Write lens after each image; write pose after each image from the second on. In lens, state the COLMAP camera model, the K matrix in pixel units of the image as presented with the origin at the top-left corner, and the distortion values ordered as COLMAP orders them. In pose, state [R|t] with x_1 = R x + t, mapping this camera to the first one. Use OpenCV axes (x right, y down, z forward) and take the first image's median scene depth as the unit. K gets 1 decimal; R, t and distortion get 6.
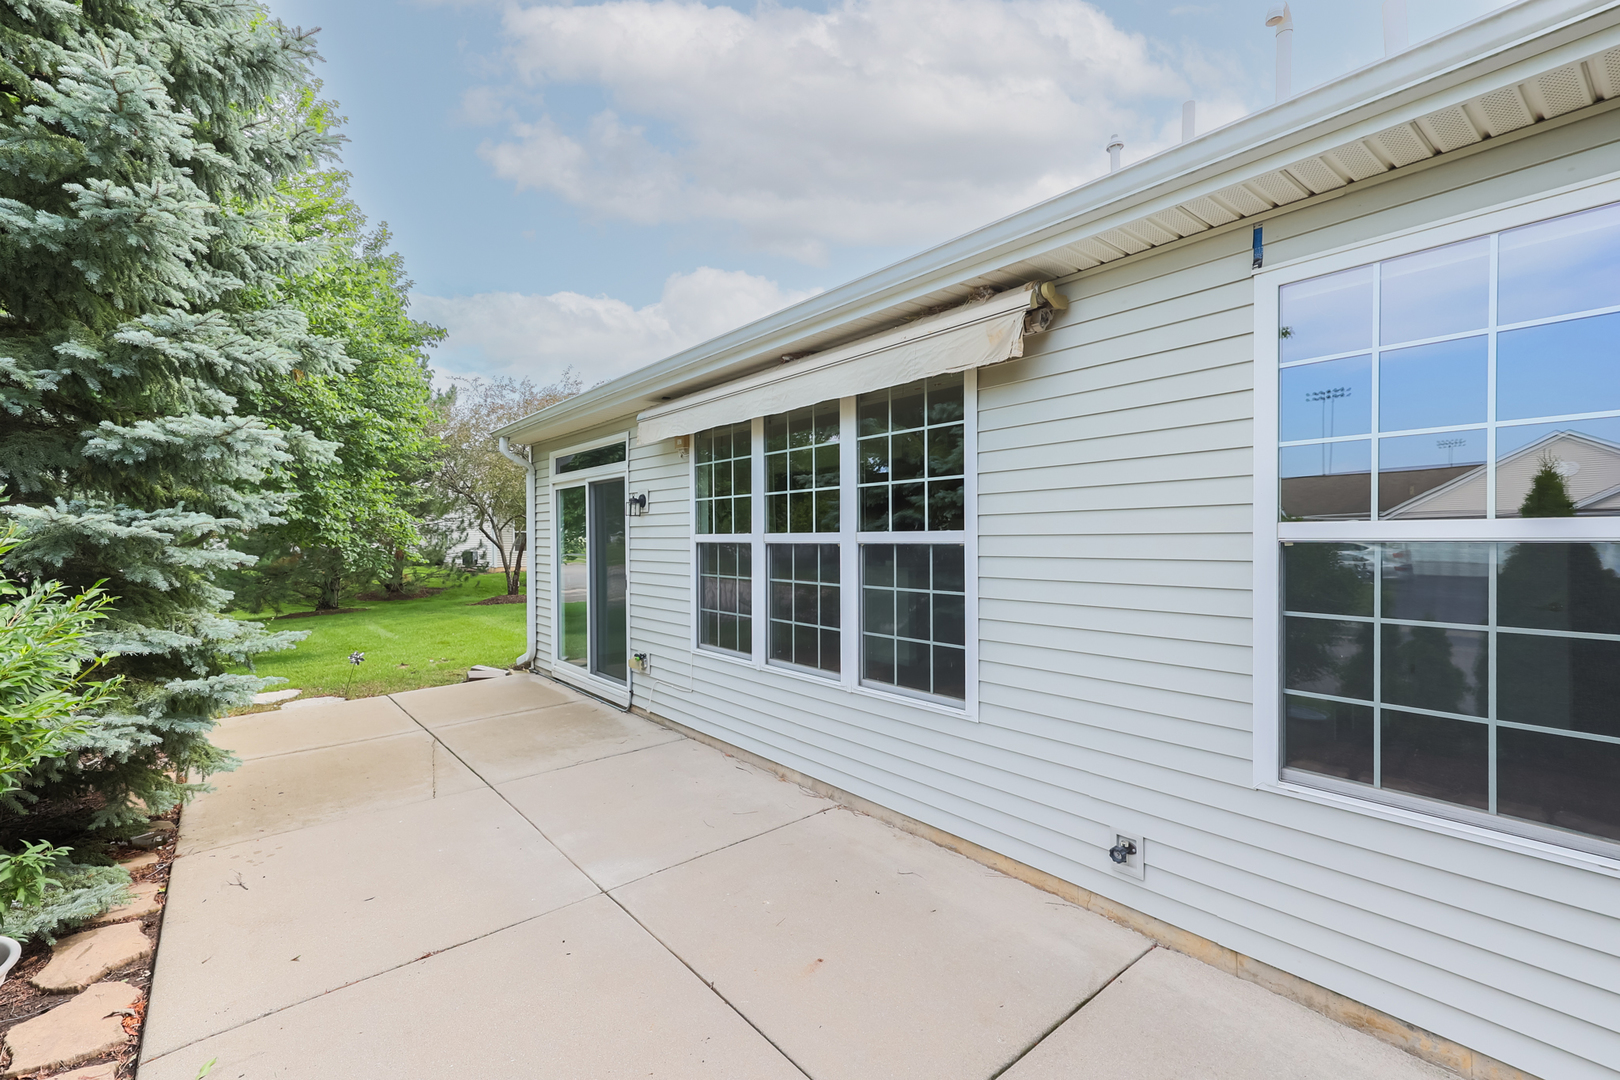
lens RADIAL K [[694.1, 0, 805.2], [0, 694.1, 538.2], [0, 0, 1]] dist [0.023454, -0.000151]
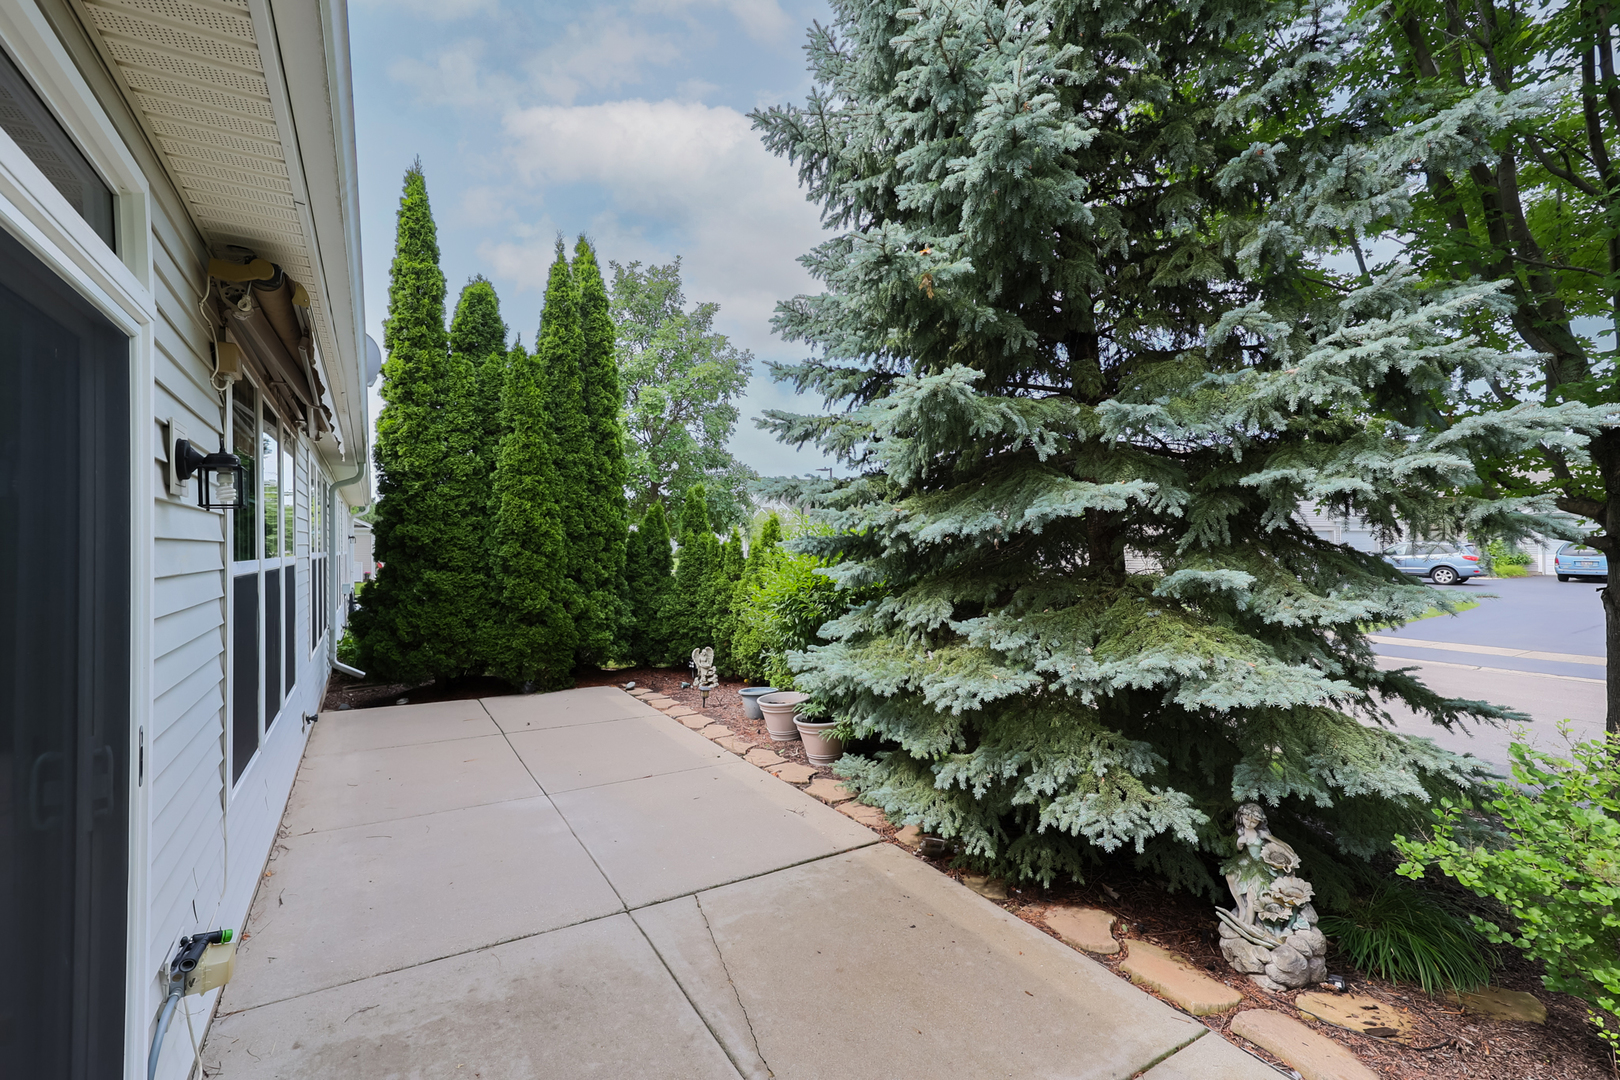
lens RADIAL K [[694.1, 0, 805.2], [0, 694.1, 538.2], [0, 0, 1]] dist [0.023454, -0.000151]
pose [[-0.989576, 0.001144, 0.144010, -0.713073], [0.002246, 0.999969, 0.007486, -0.024821], [-0.143997, 0.007731, -0.989548, 1.632298]]
